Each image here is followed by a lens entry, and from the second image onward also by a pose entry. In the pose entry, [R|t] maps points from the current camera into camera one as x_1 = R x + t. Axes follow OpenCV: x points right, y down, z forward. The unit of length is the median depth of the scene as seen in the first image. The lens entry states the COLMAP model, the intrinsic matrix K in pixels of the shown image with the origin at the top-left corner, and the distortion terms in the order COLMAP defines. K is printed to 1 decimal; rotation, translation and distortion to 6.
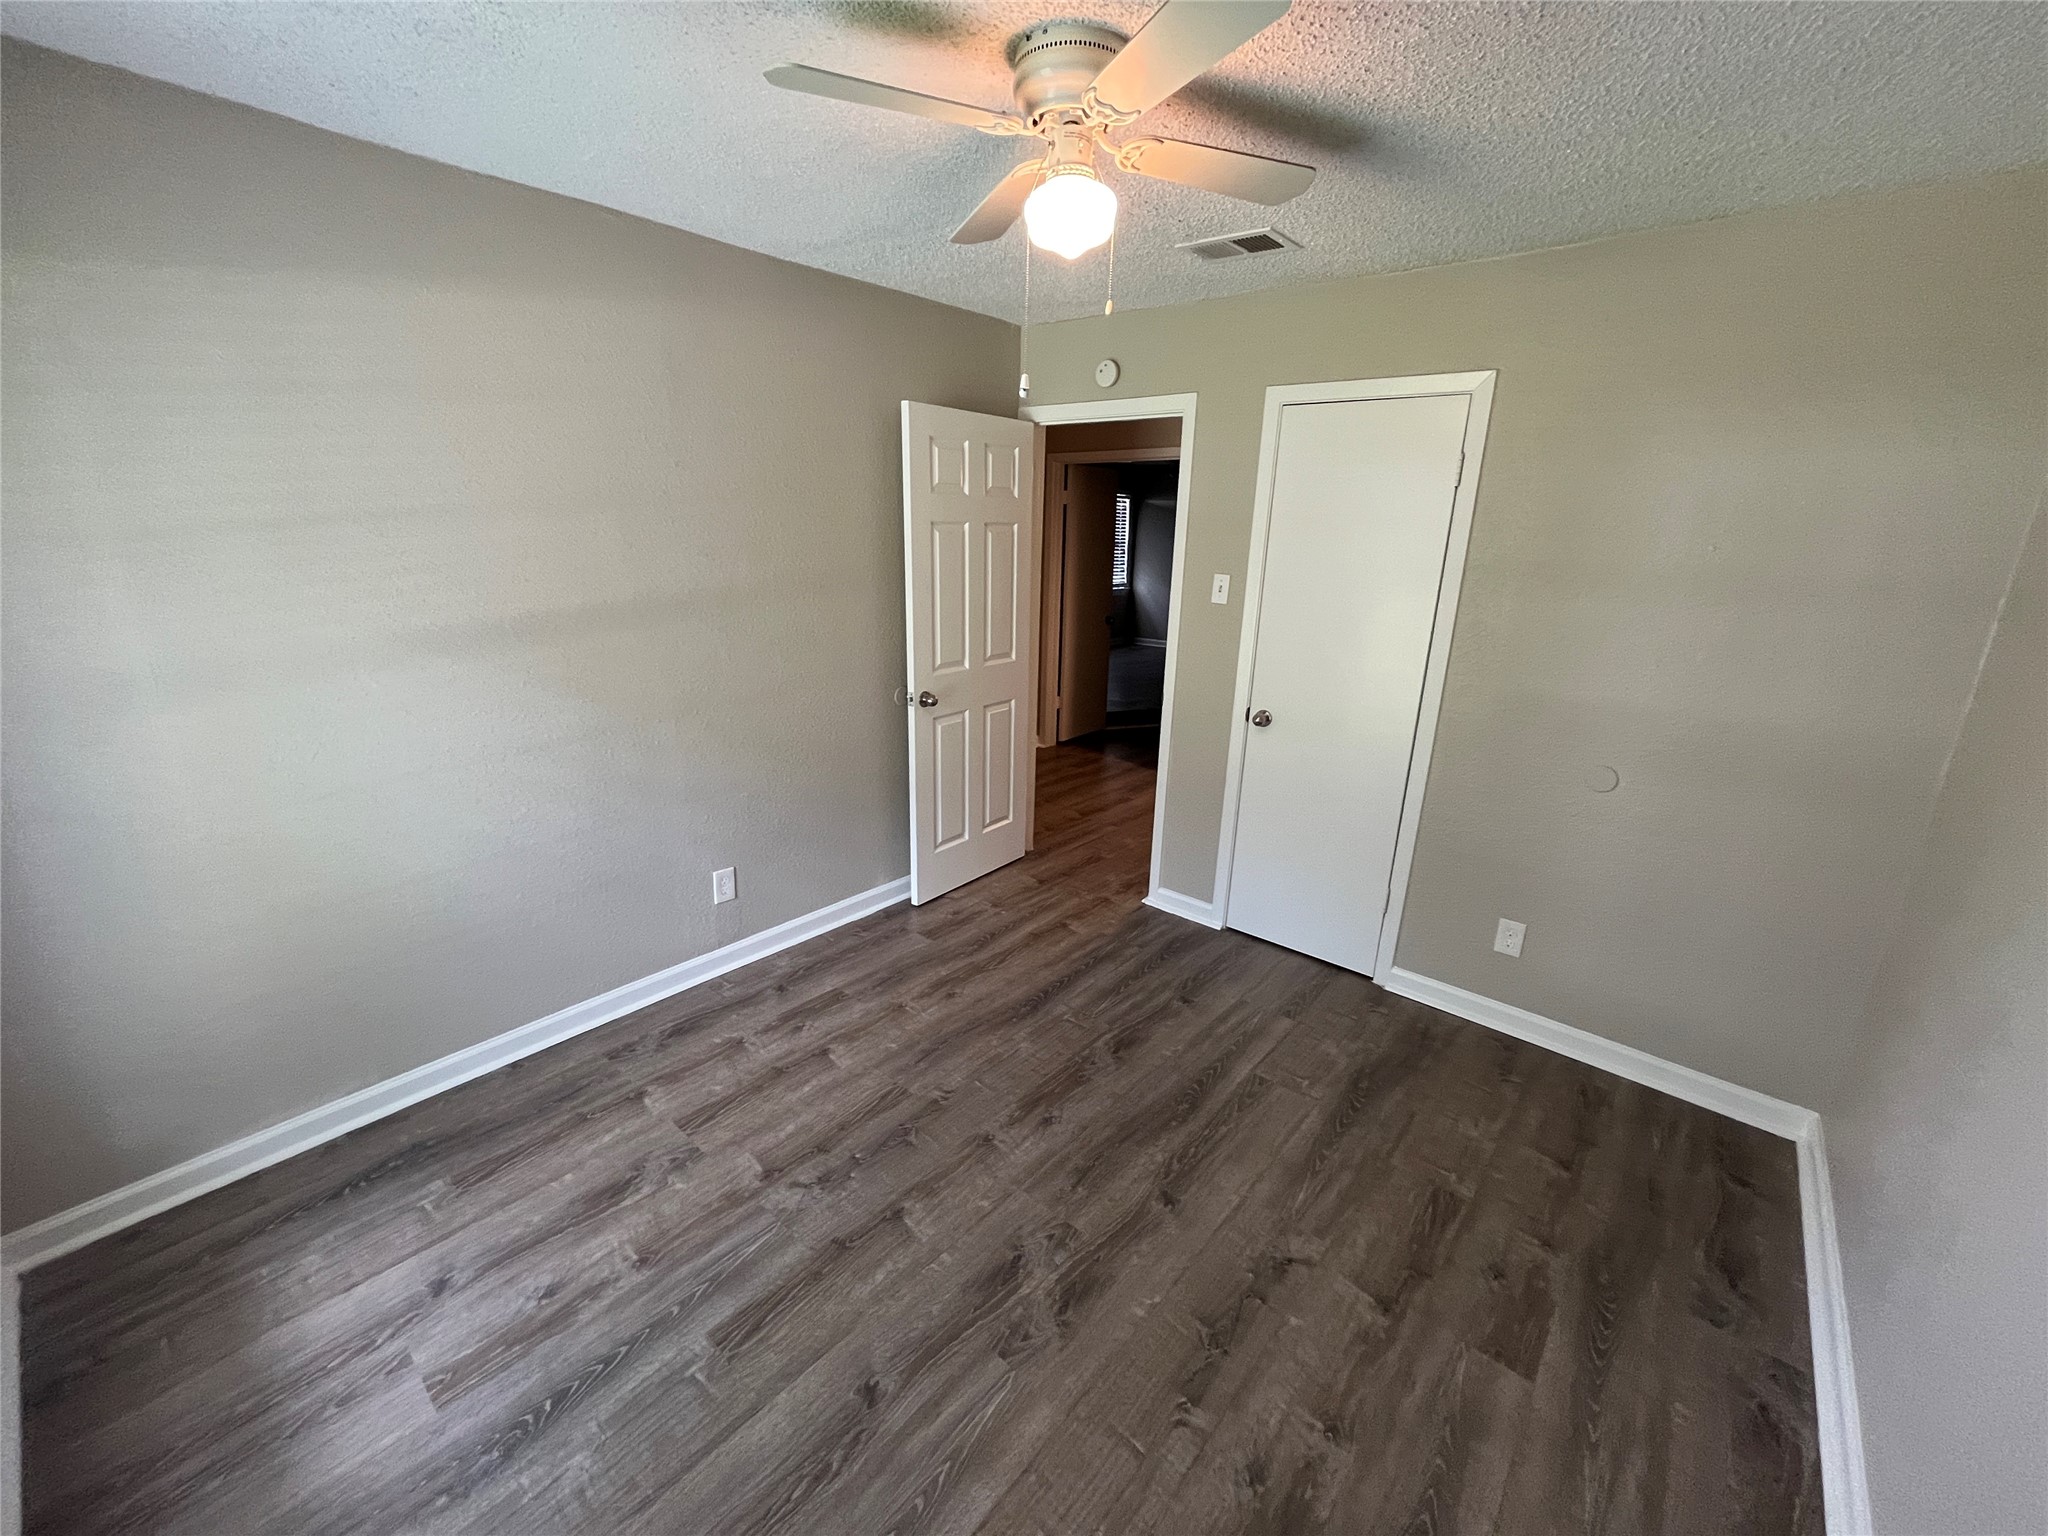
lens RADIAL K [[825.0, 0, 1025.8], [0, 825.0, 773.7], [0, 0, 1]] dist [-0.010030, -0.000097]
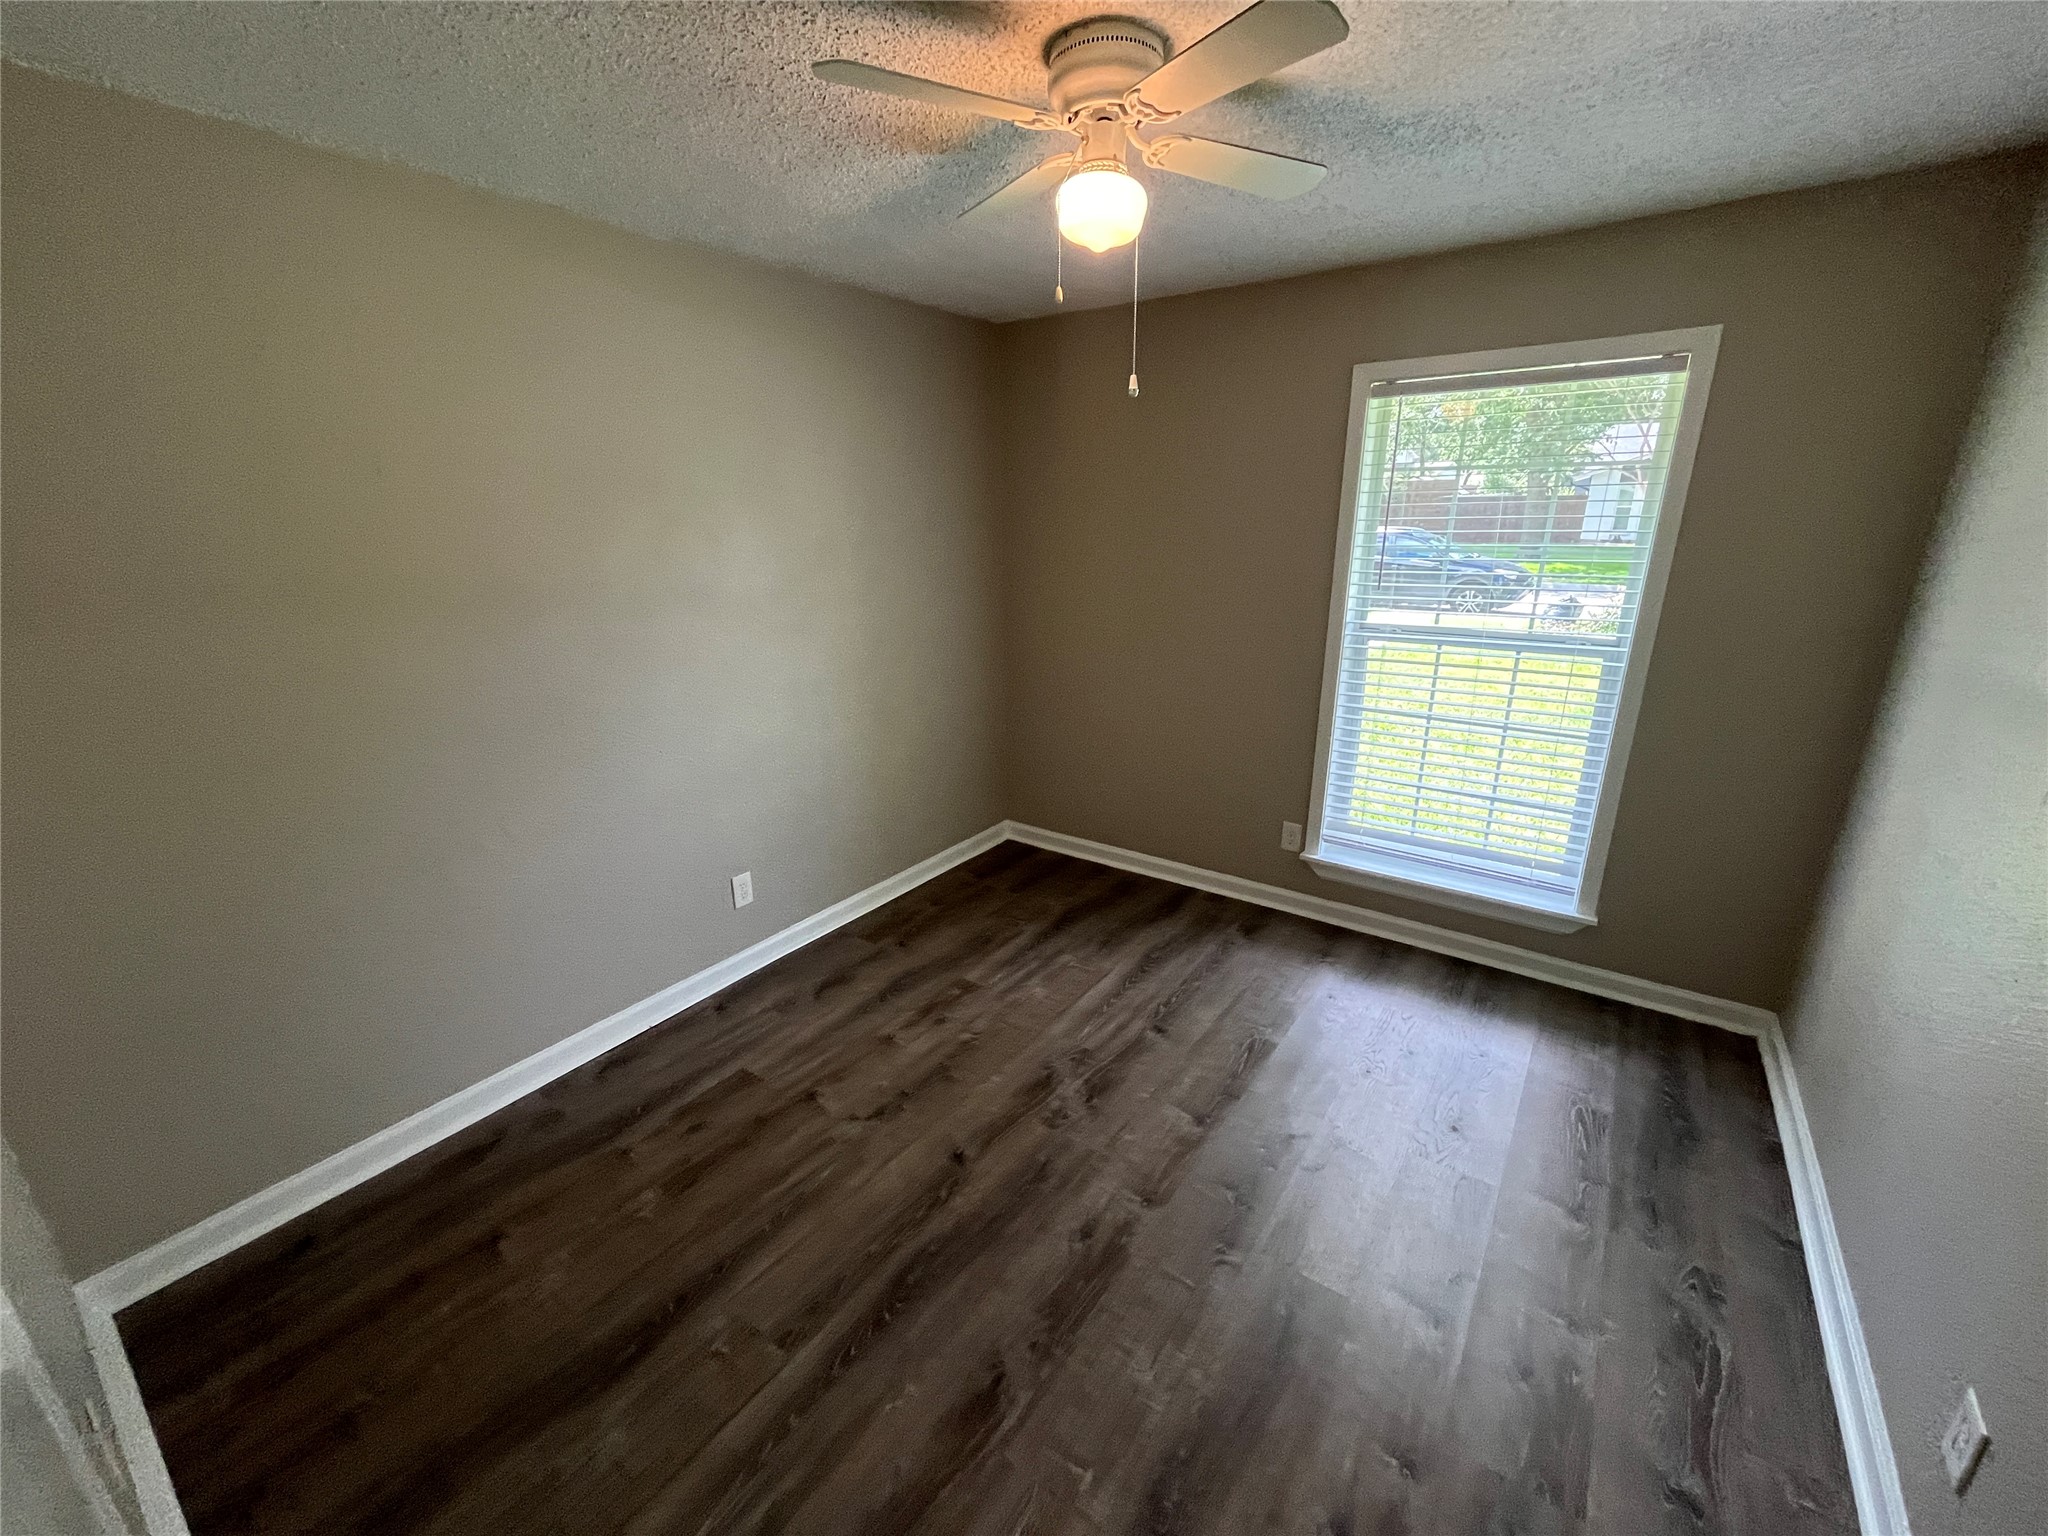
lens RADIAL K [[832.0, 0, 1025.1], [0, 832.0, 770.2], [0, 0, 1]] dist [-0.000544, -0.000166]
pose [[-0.996302, 0.010585, -0.085263, 0.168734], [-0.039512, 0.824766, 0.564092, -0.476900], [0.076293, 0.565376, -0.821298, 1.552551]]
